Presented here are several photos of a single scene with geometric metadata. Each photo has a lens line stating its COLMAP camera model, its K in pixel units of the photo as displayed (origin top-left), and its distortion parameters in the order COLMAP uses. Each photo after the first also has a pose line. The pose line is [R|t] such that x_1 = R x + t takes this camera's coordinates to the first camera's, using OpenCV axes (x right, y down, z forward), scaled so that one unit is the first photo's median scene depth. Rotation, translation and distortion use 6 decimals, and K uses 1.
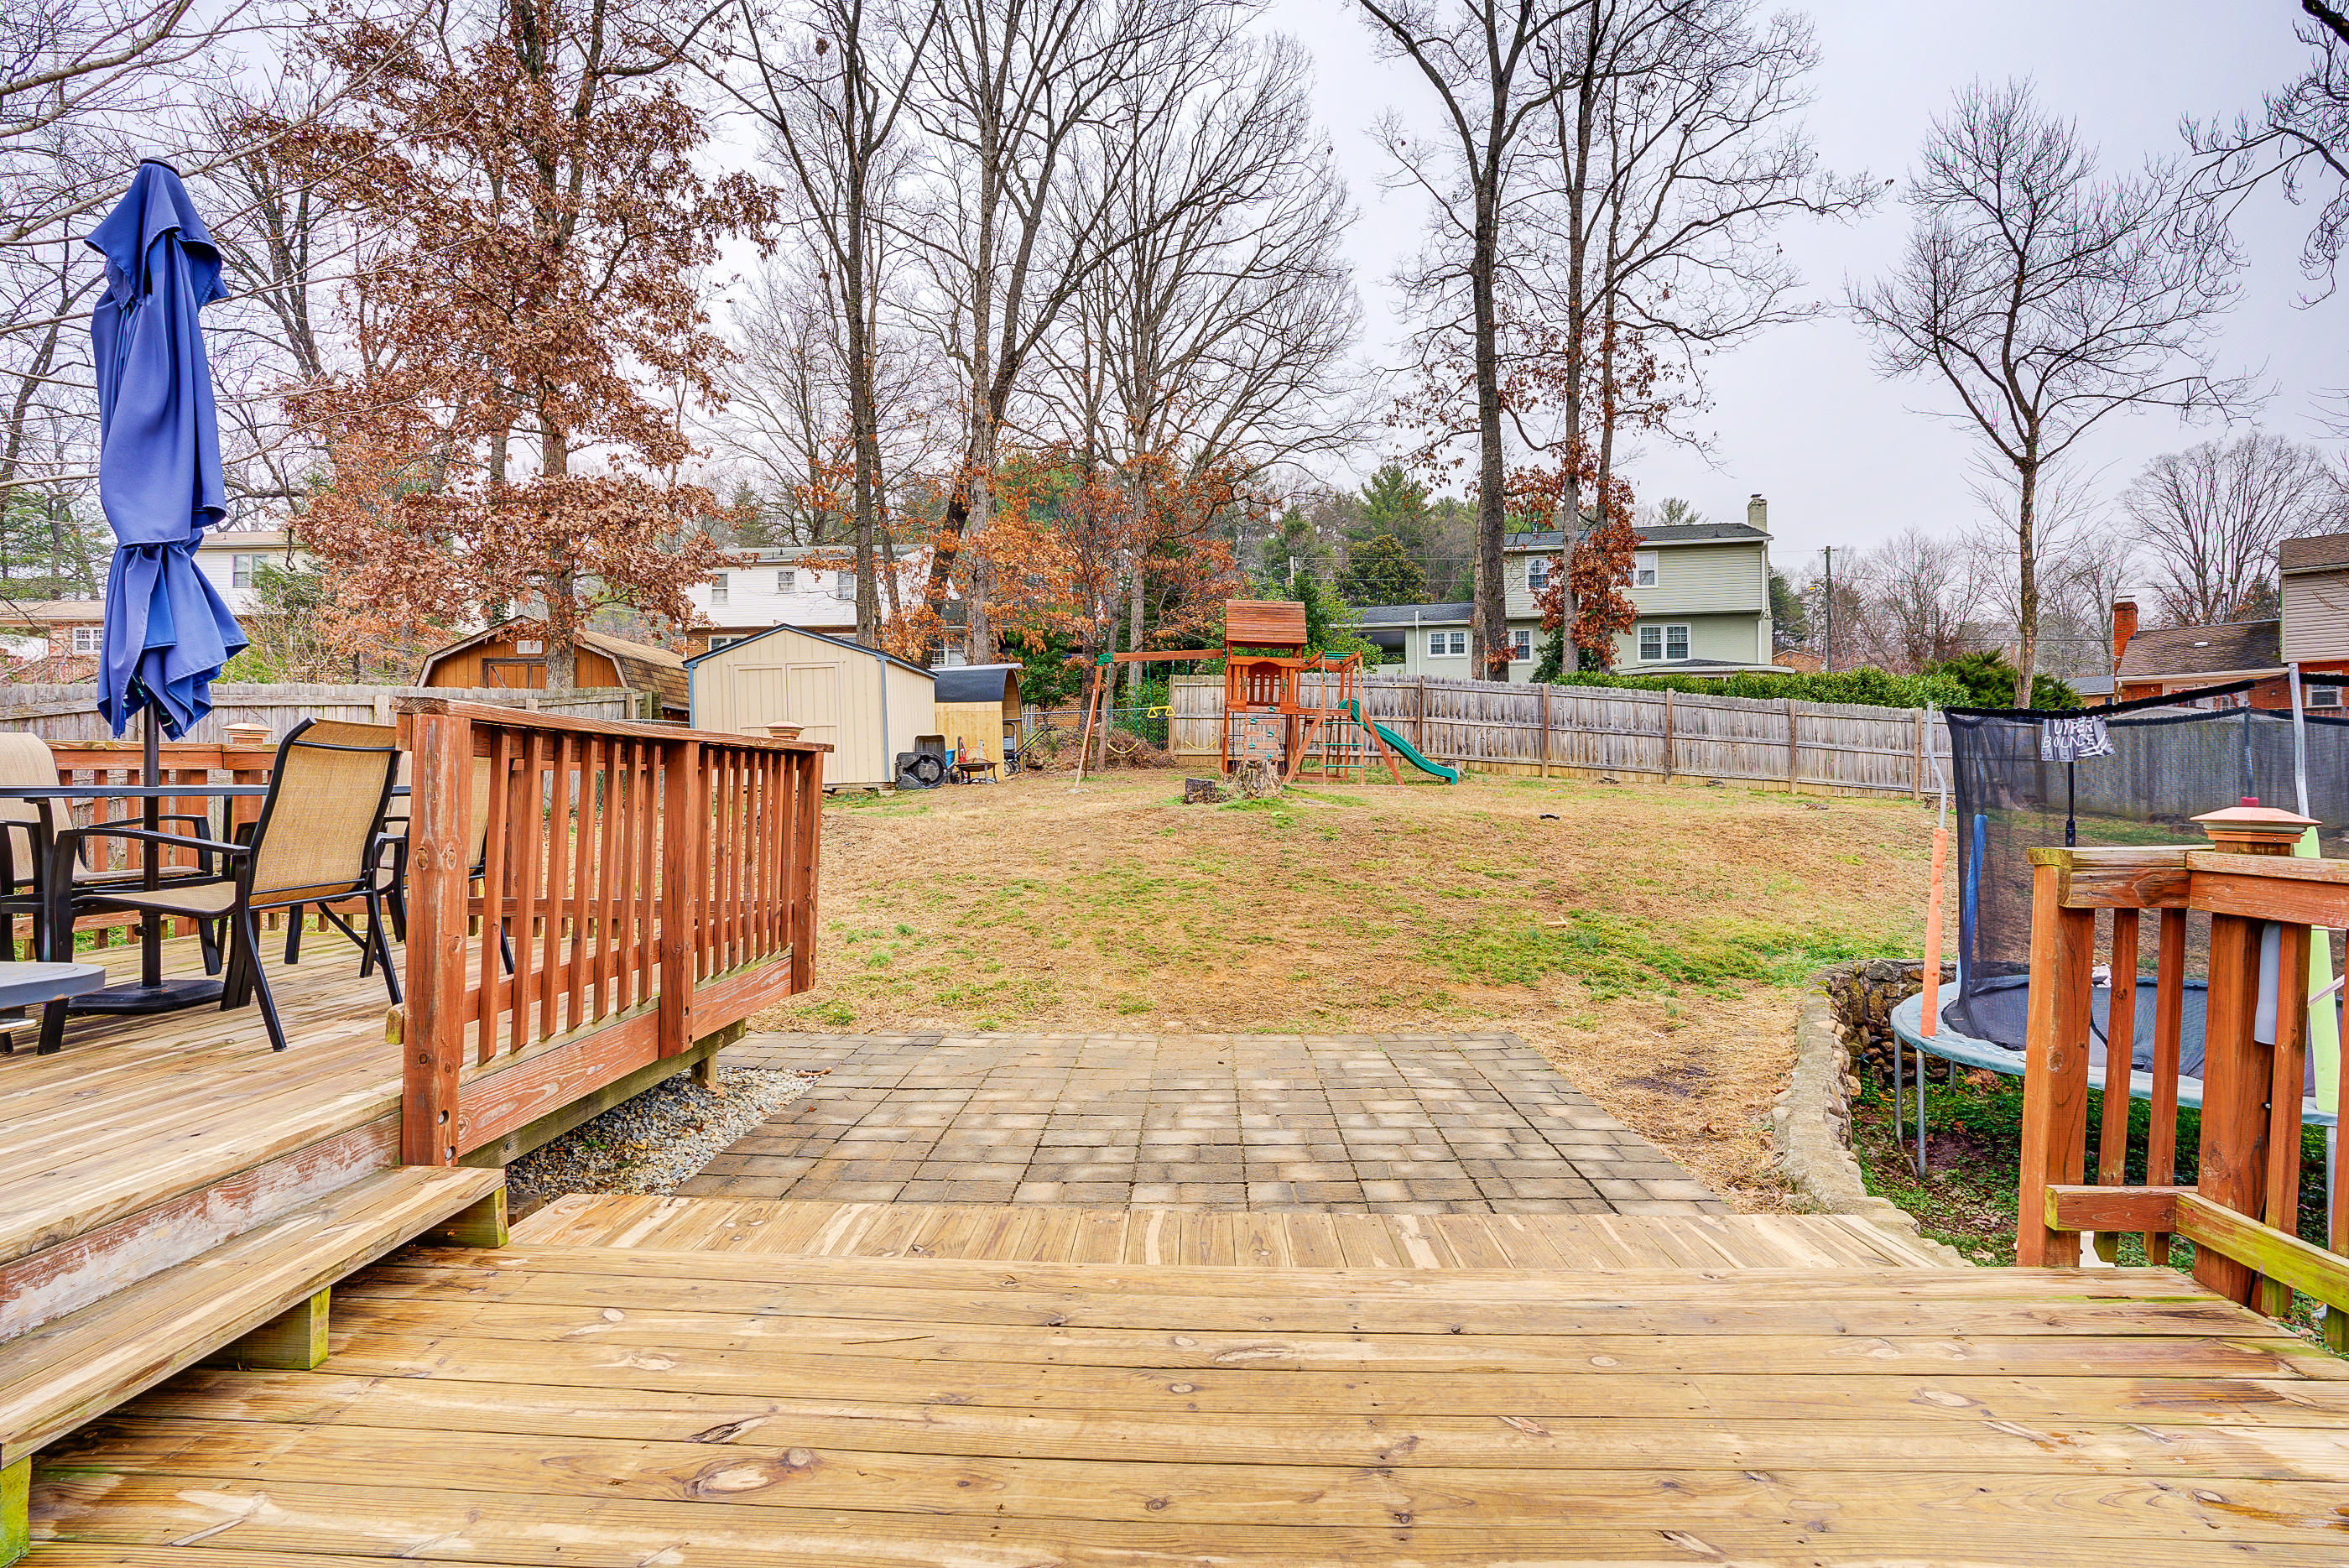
lens RADIAL K [[1083.5, 0, 1182.1], [0, 1083.5, 791.6], [0, 0, 1]] dist [-0.071919, 0.028288]
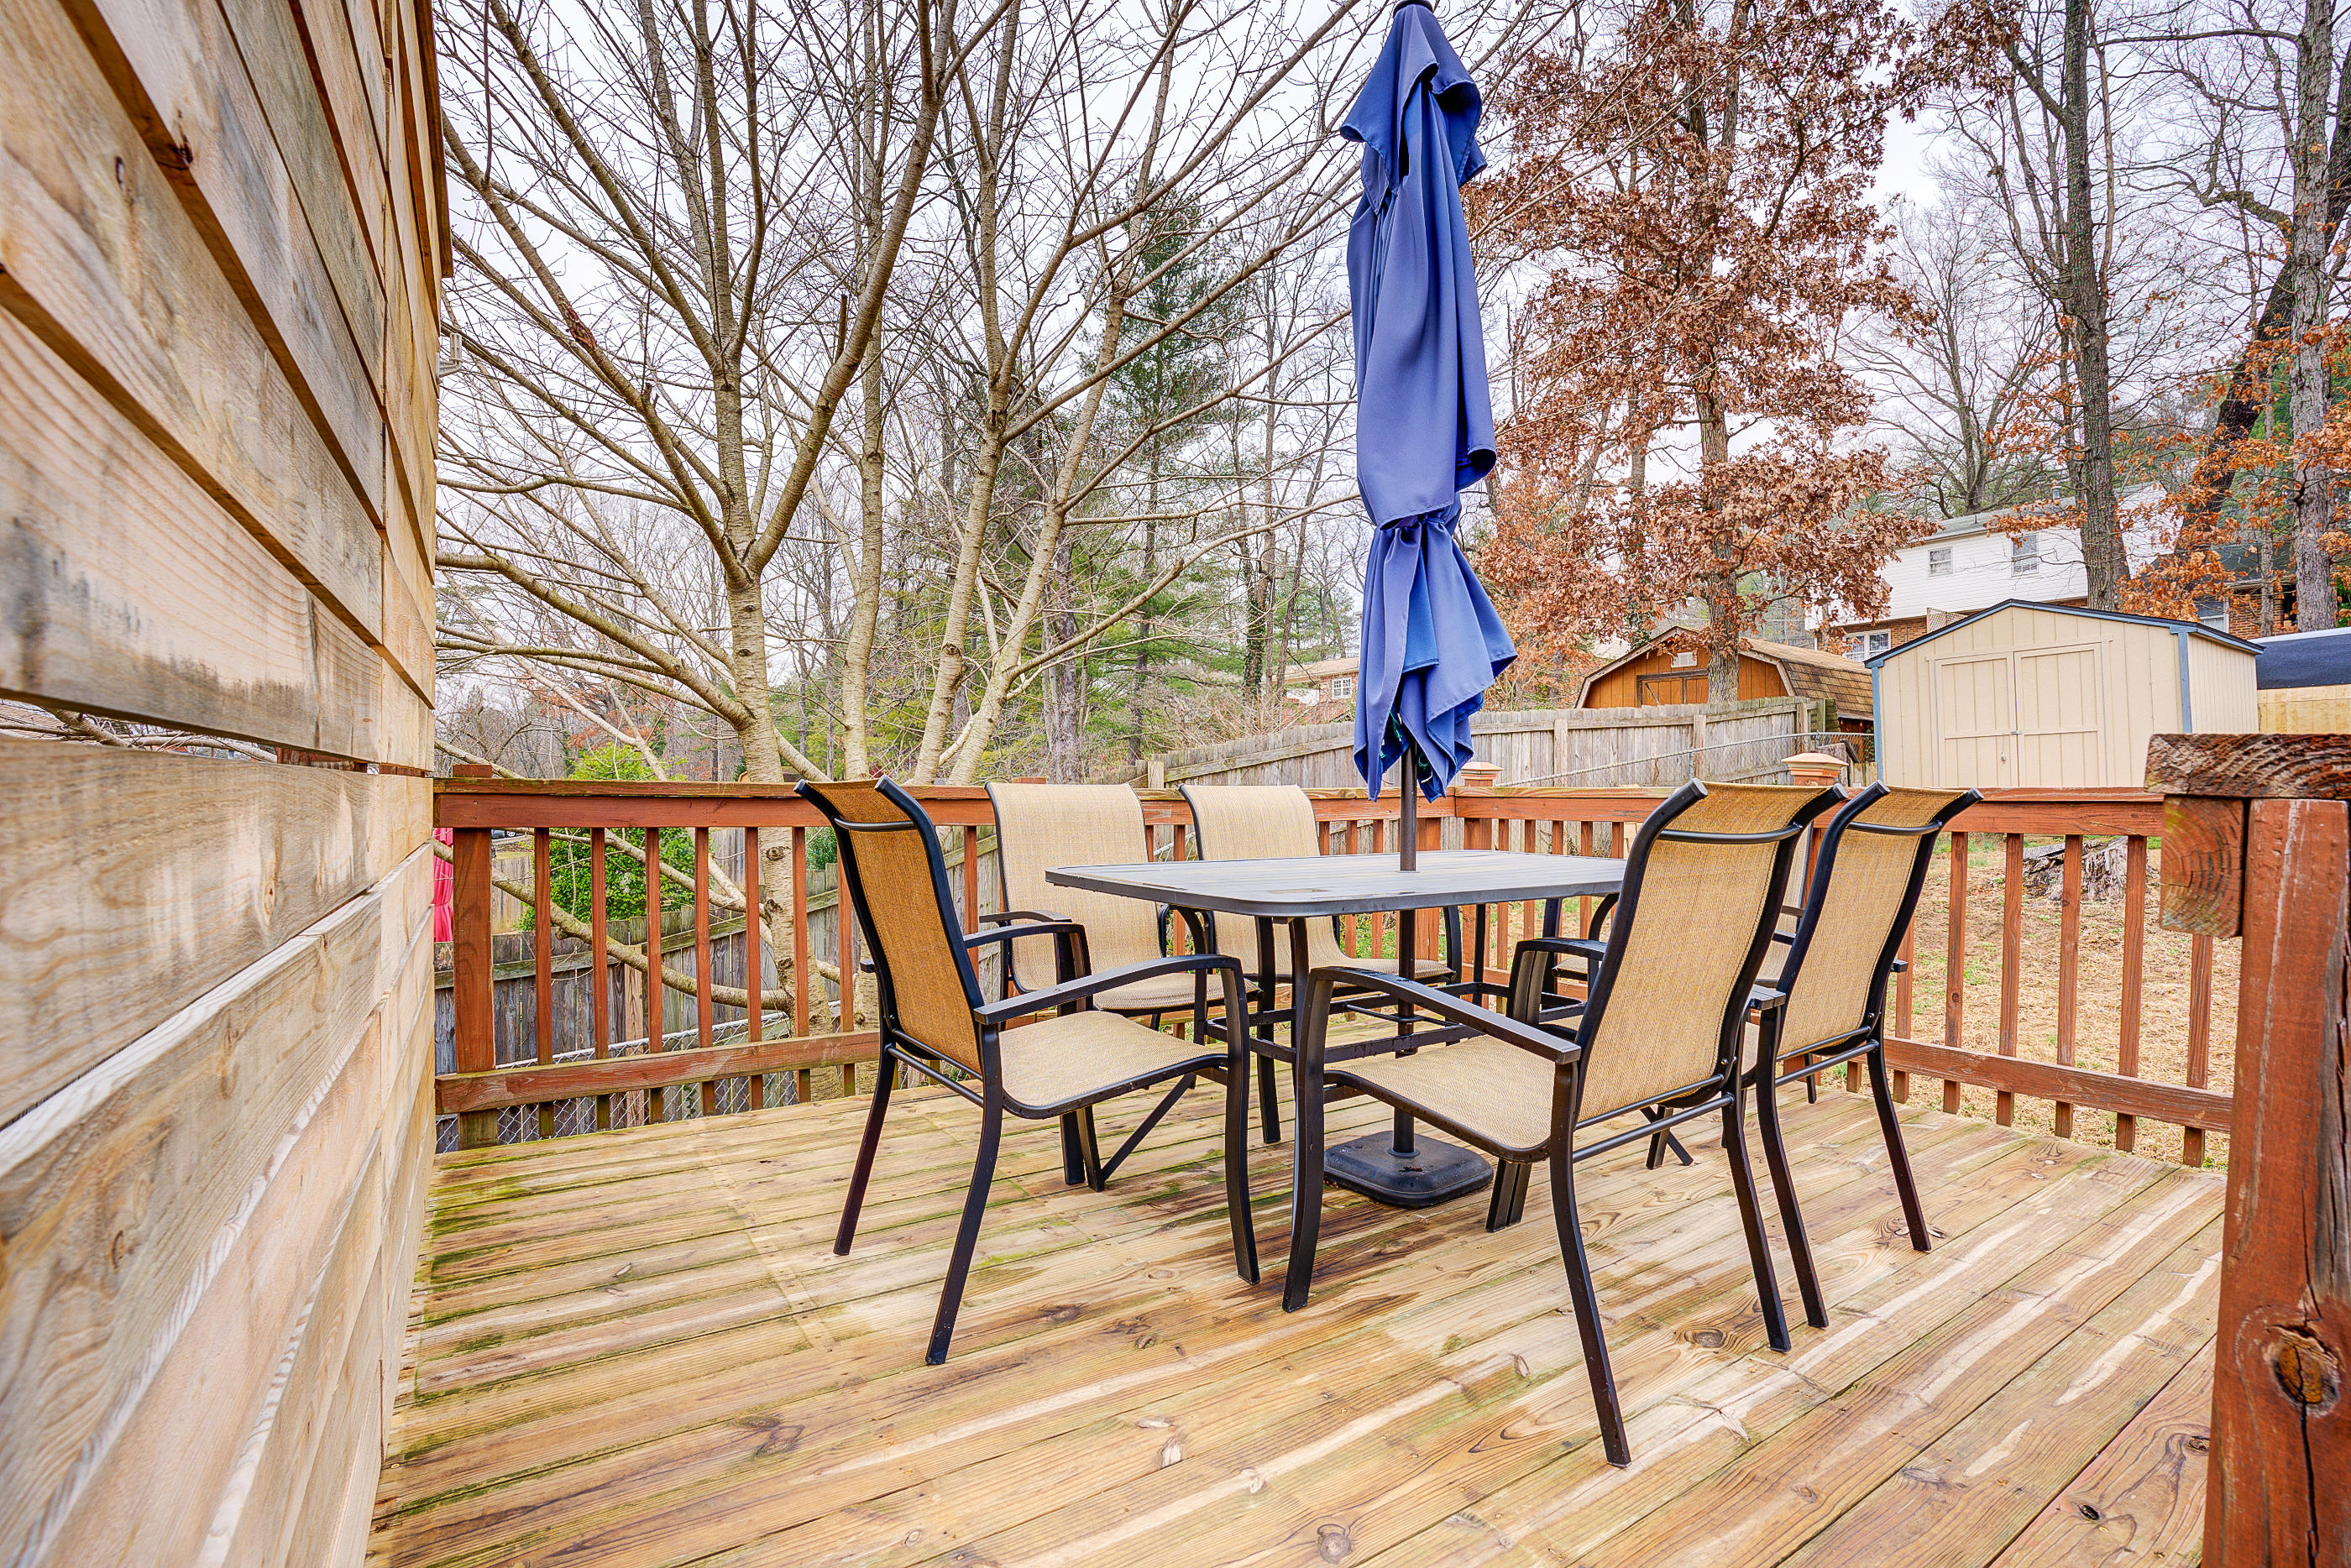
lens RADIAL K [[1084.3, 0, 1183.1], [0, 1084.3, 791.6], [0, 0, 1]] dist [-0.071919, 0.028288]
pose [[0.576796, 0.000789, -0.816888, -0.113027], [-0.009205, 0.999942, -0.005534, -0.012019], [0.816836, 0.010712, 0.576770, 0.105695]]
